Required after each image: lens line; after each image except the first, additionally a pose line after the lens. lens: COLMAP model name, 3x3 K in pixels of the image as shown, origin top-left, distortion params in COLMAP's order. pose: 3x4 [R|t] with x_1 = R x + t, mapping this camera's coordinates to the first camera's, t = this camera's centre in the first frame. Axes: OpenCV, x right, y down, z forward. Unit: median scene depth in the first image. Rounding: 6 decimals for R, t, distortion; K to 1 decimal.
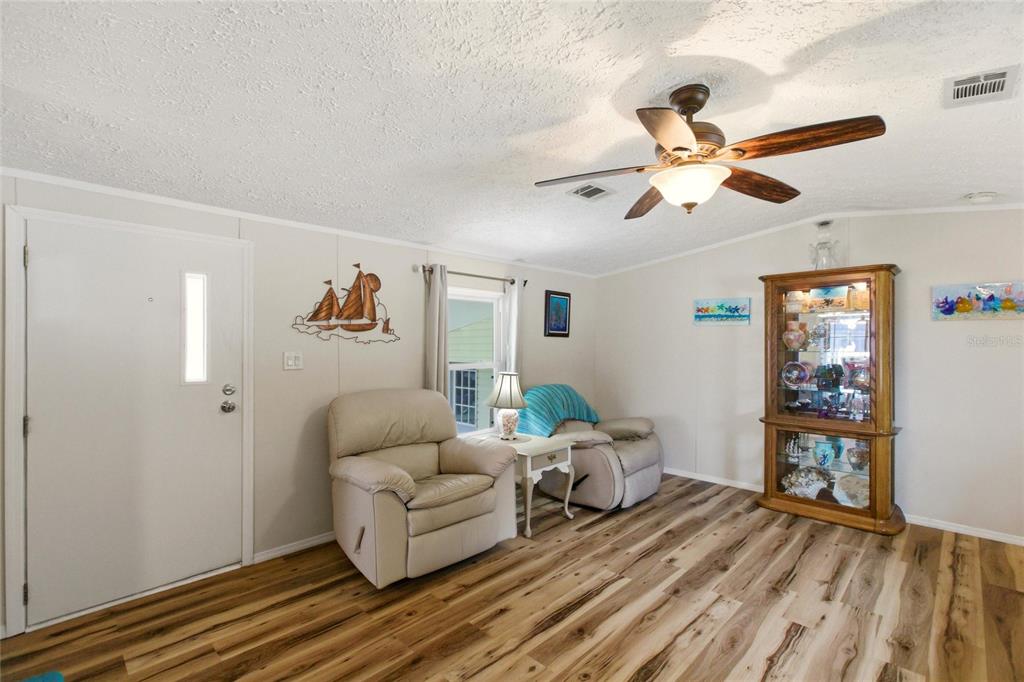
lens RADIAL K [[460.1, 0, 516.3], [0, 460.1, 346.7], [0, 0, 1]] dist [-0.009976, 0.004023]
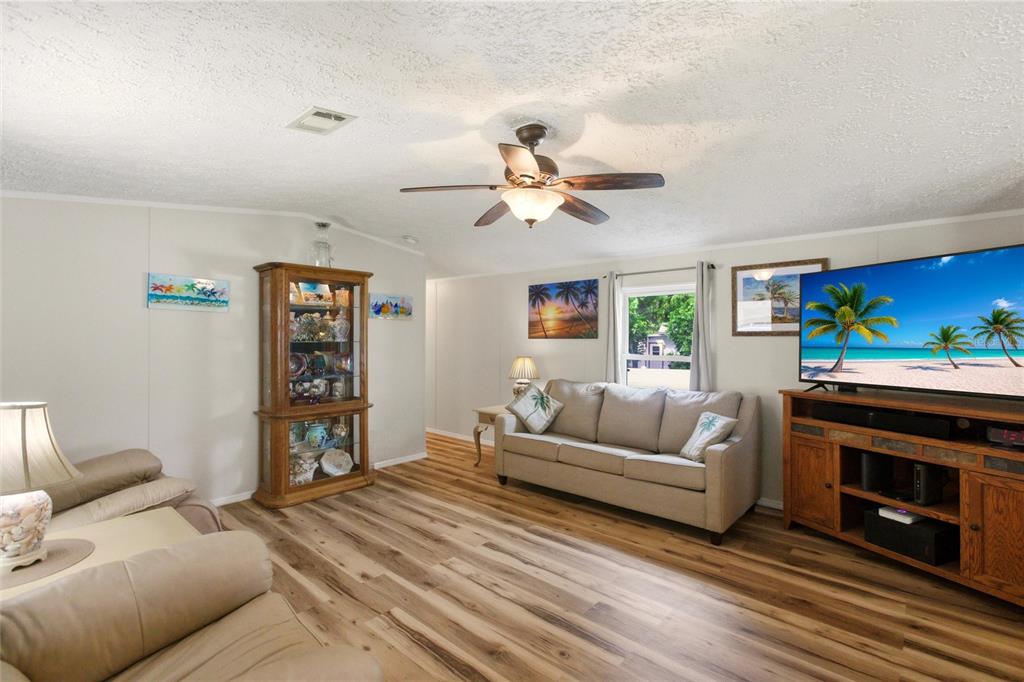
lens RADIAL K [[460.1, 0, 521.0], [0, 460.1, 335.8], [0, 0, 1]] dist [-0.009976, 0.004023]
pose [[-0.038672, 0.003604, 0.999245, -0.462290], [0.002346, 0.999991, -0.003516, 0.000962], [-0.999249, 0.002208, -0.038680, 0.593075]]
